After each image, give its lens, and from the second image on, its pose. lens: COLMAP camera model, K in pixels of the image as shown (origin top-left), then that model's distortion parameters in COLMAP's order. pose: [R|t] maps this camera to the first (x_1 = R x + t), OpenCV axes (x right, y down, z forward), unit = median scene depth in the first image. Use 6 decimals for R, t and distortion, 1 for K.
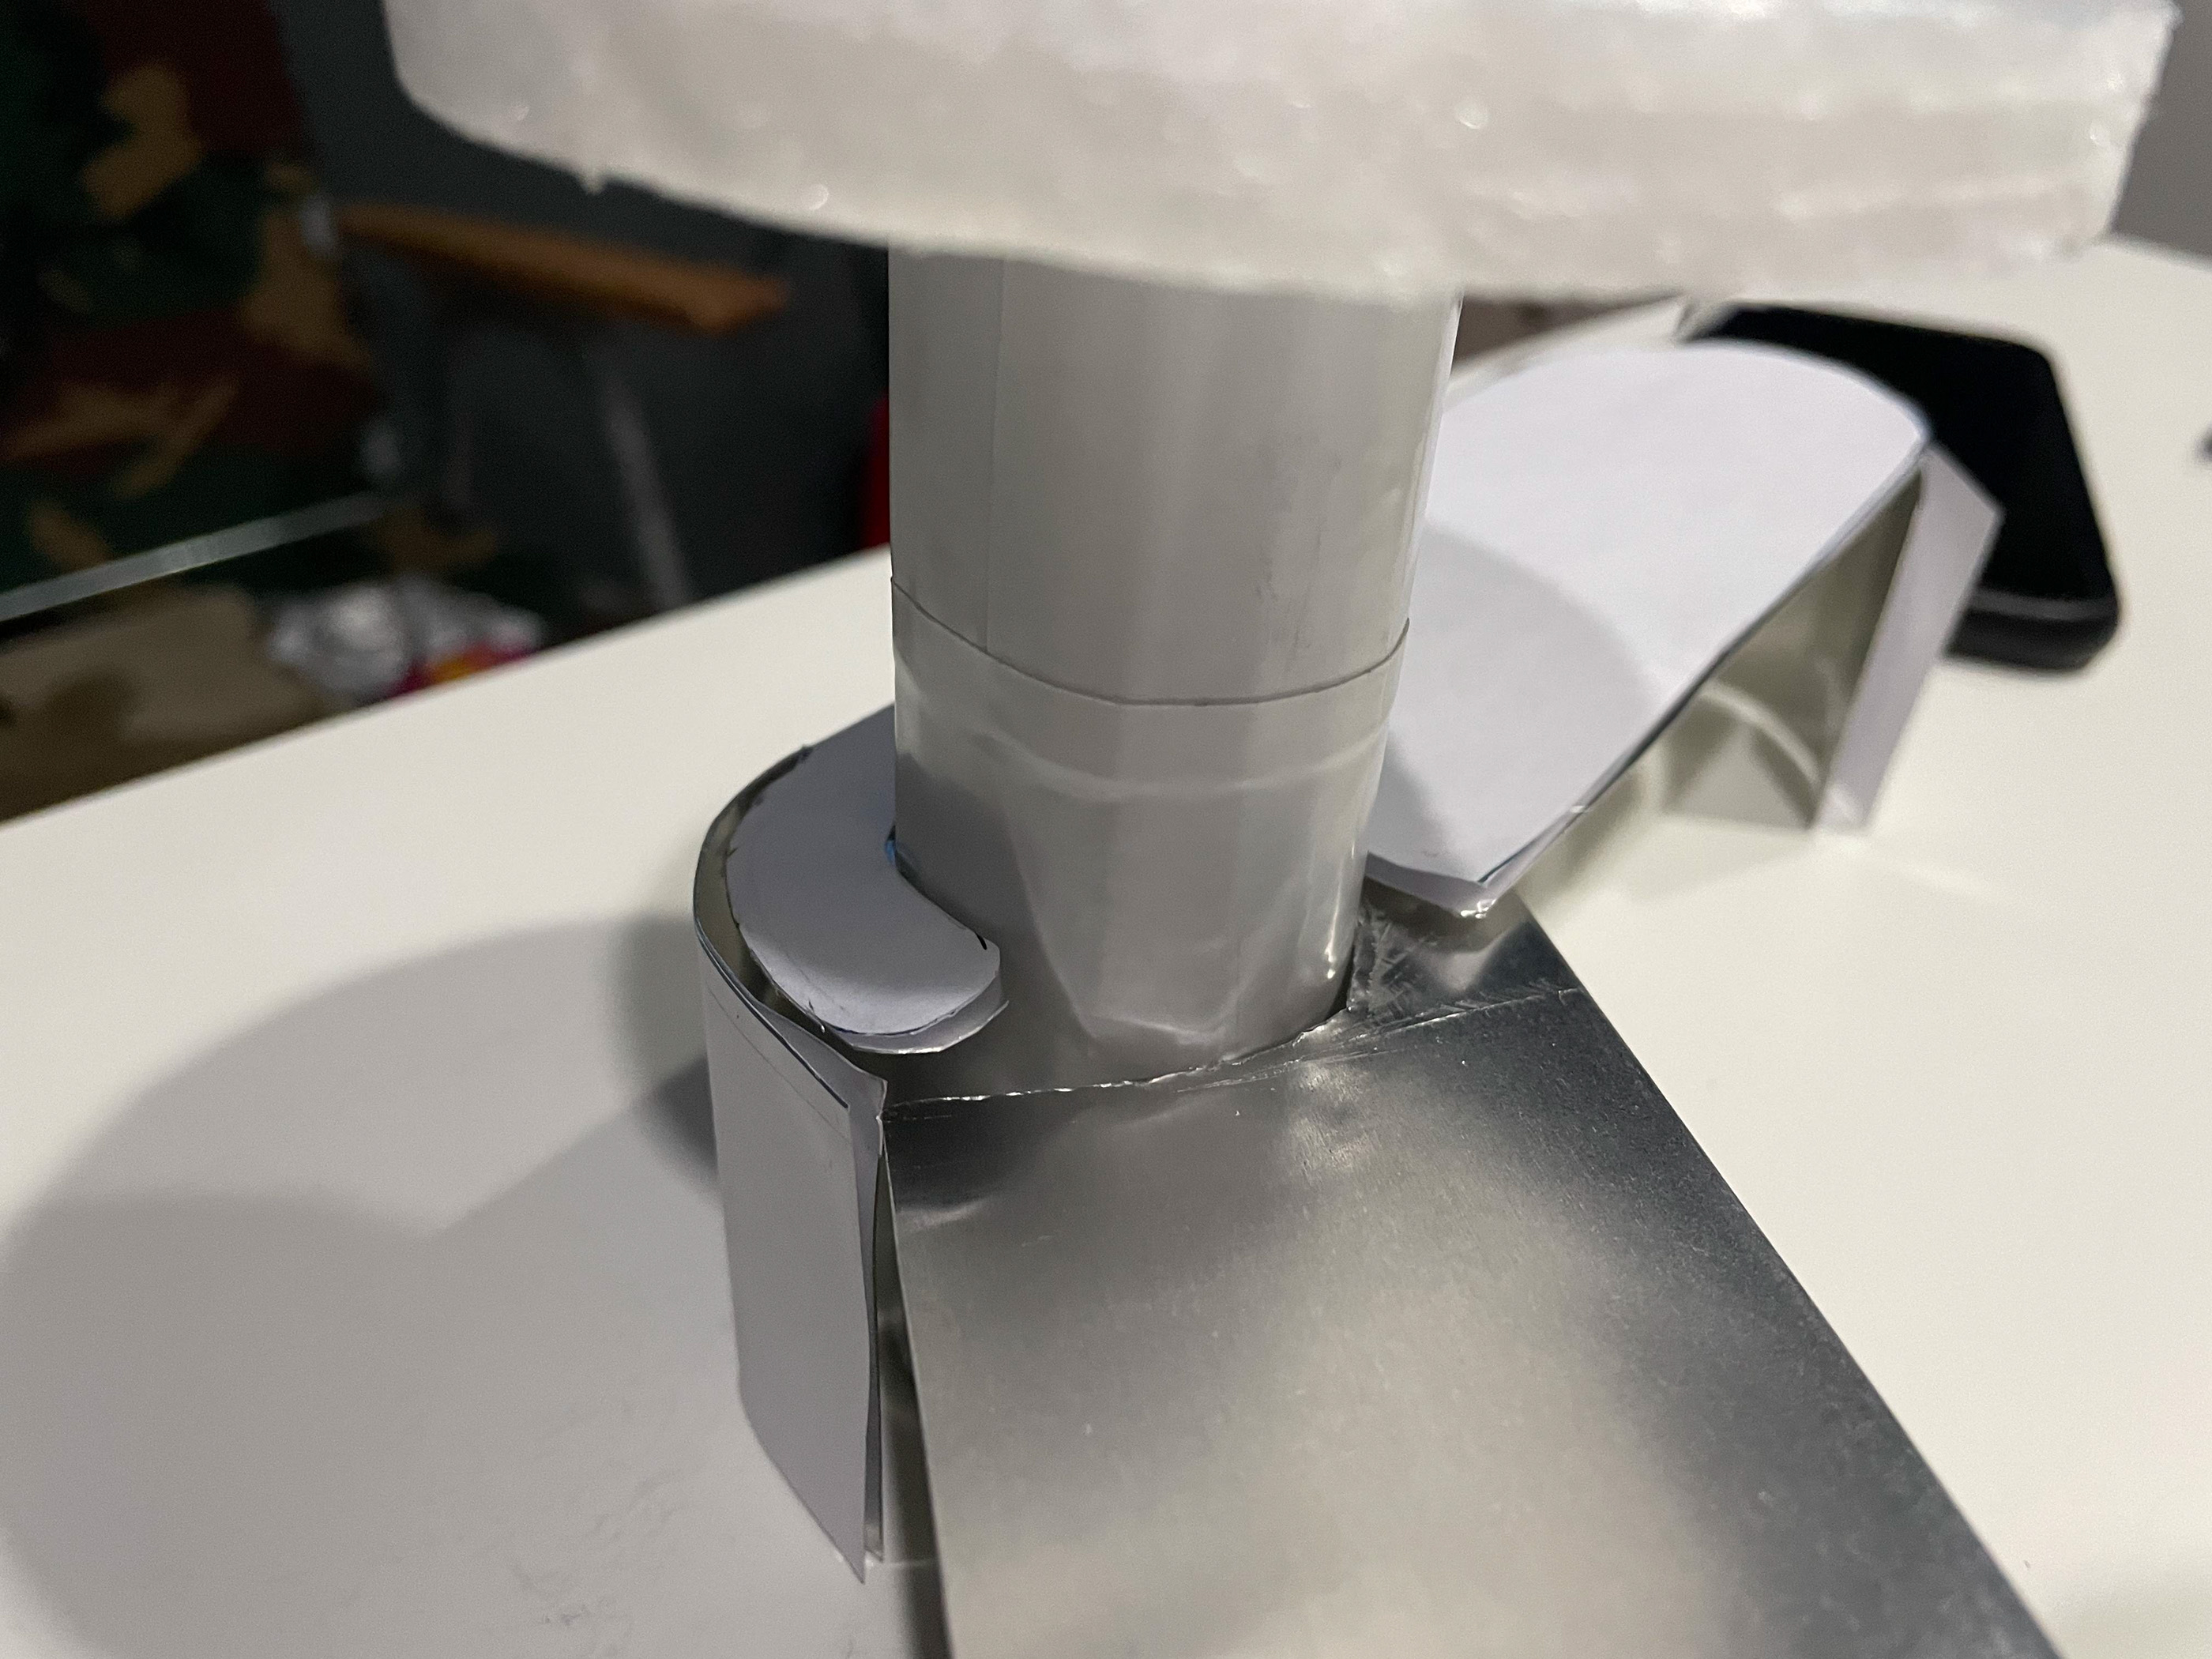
lens RADIAL K [[1848.0, 0, 1106.0], [0, 1848.0, 829.5], [0, 0, 1]] dist [0.003404, -0.097359]
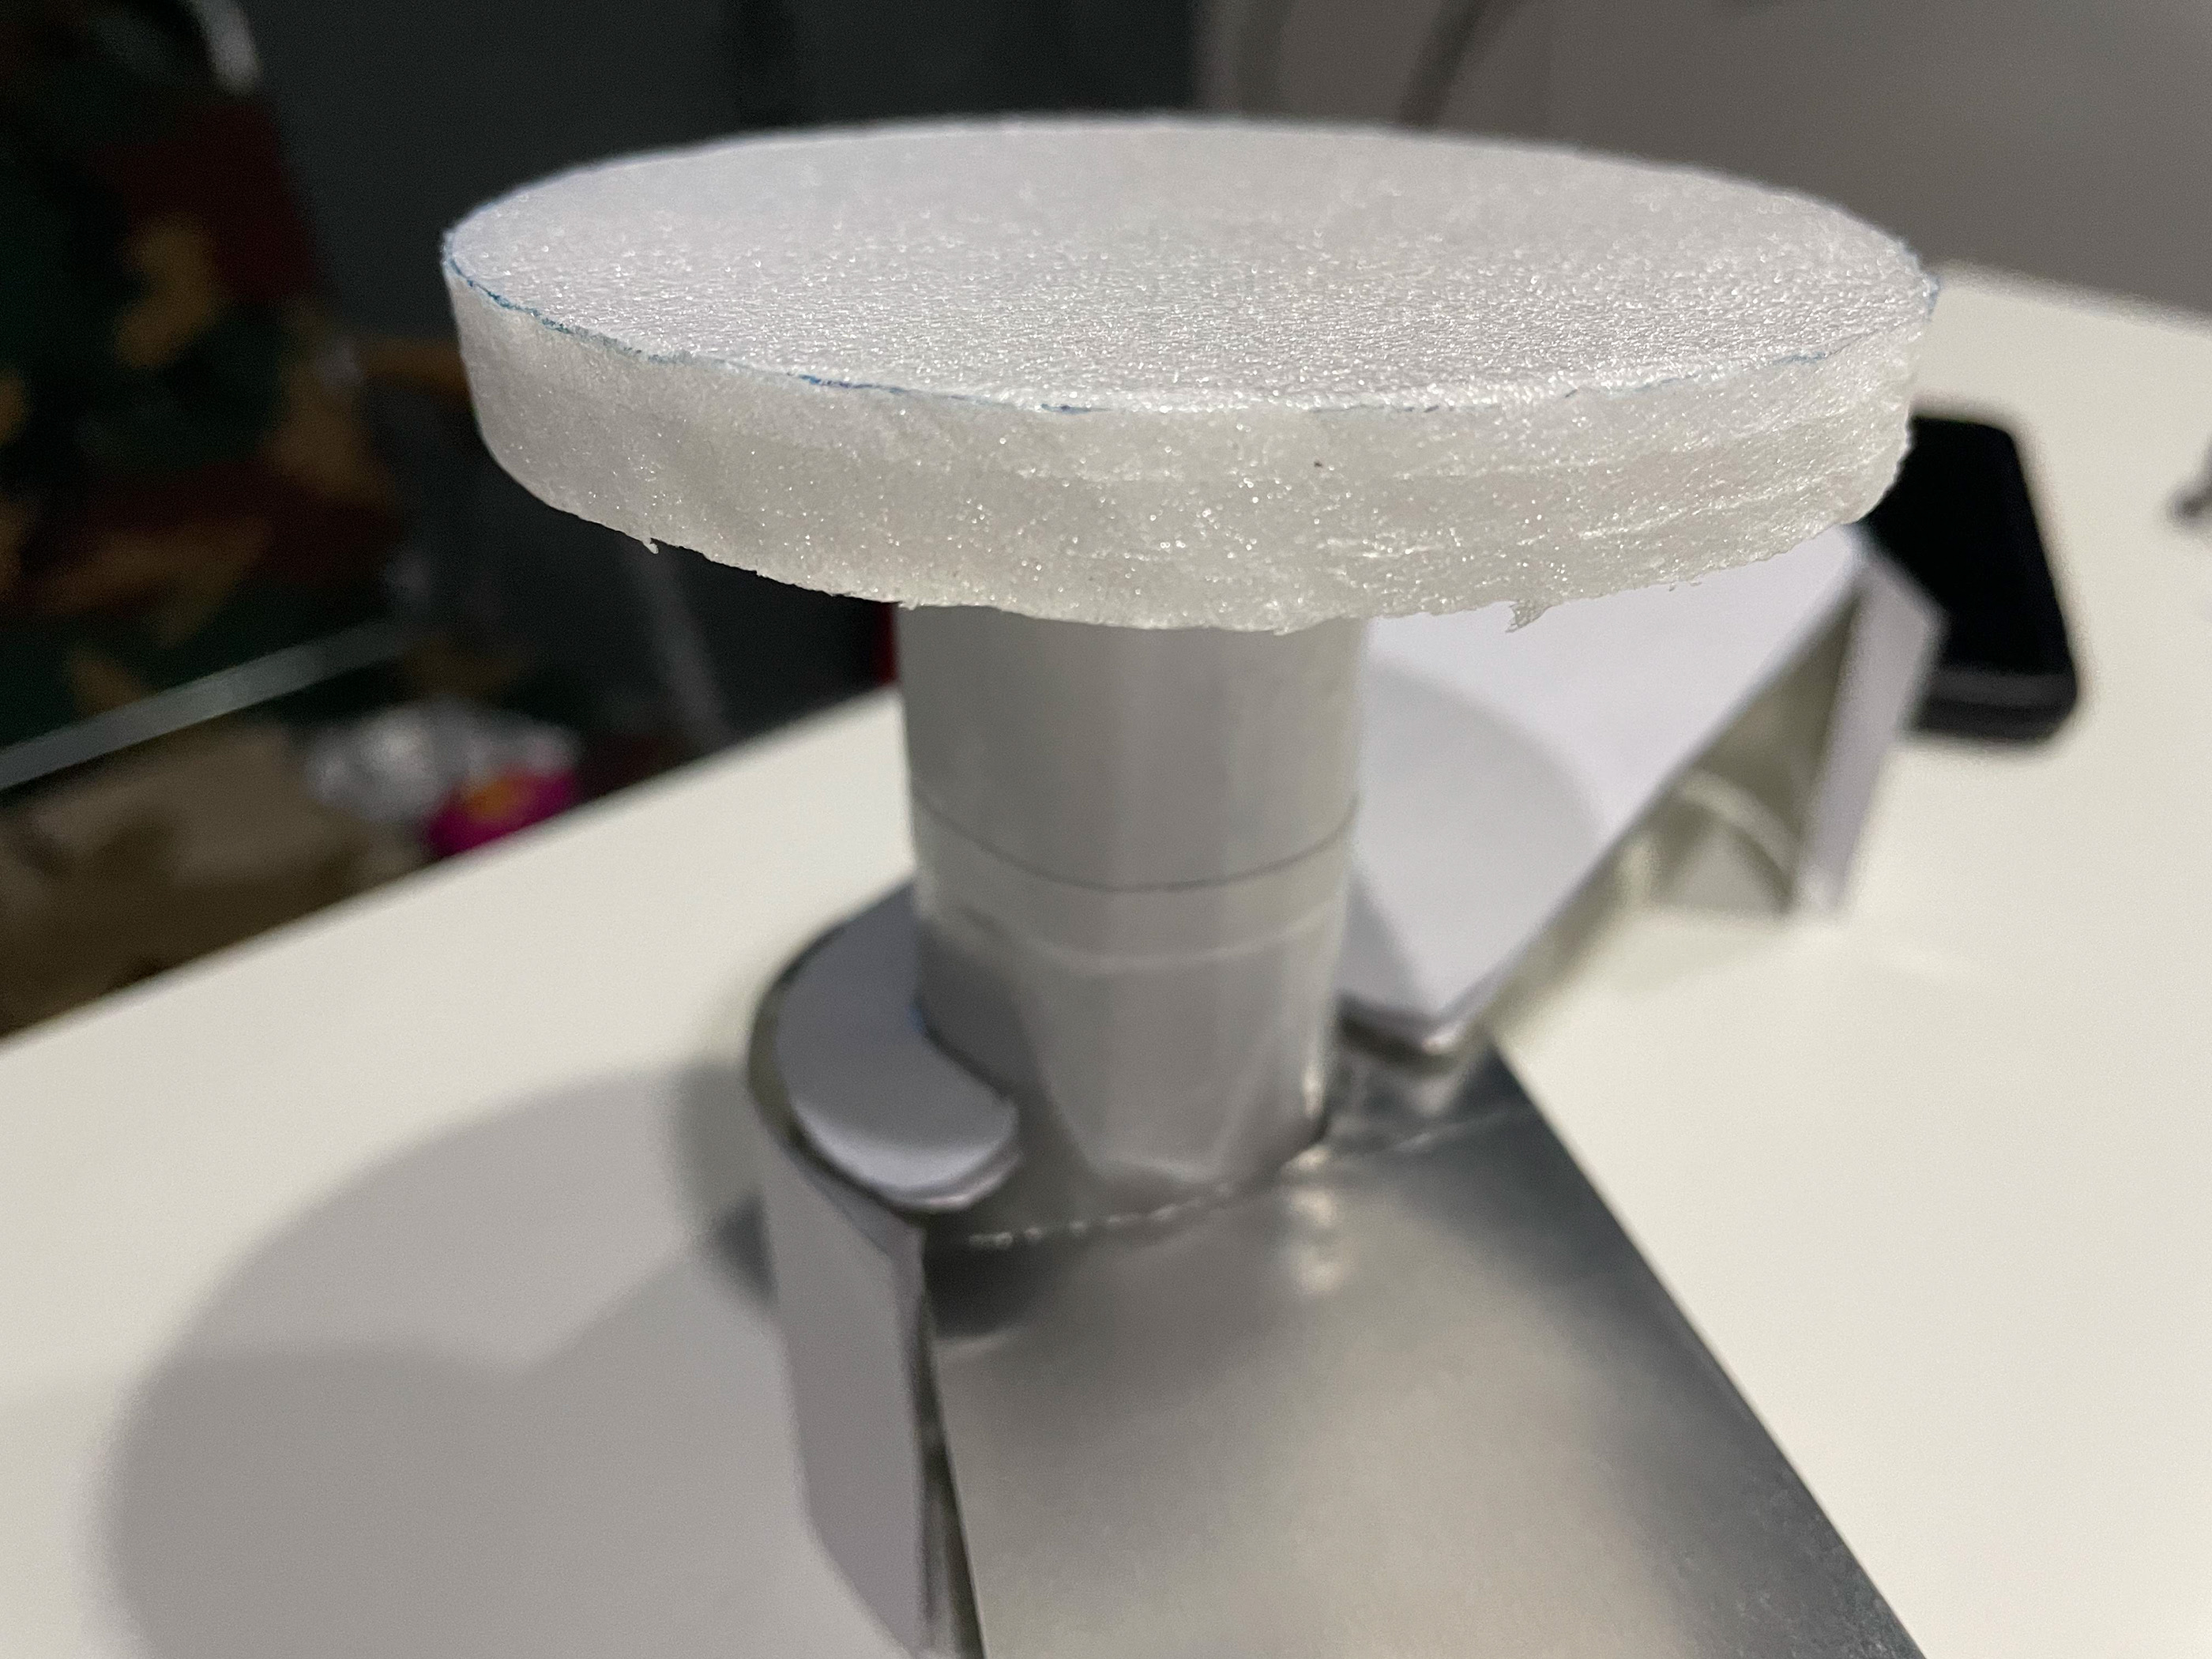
lens RADIAL K [[1848.0, 0, 1106.0], [0, 1848.0, 829.5], [0, 0, 1]] dist [0.003404, -0.097359]
pose [[0.998607, -0.050390, -0.015672, 0.021279], [0.049632, 0.997732, -0.045468, -0.043922], [0.017928, 0.044627, 0.998843, -0.126835]]
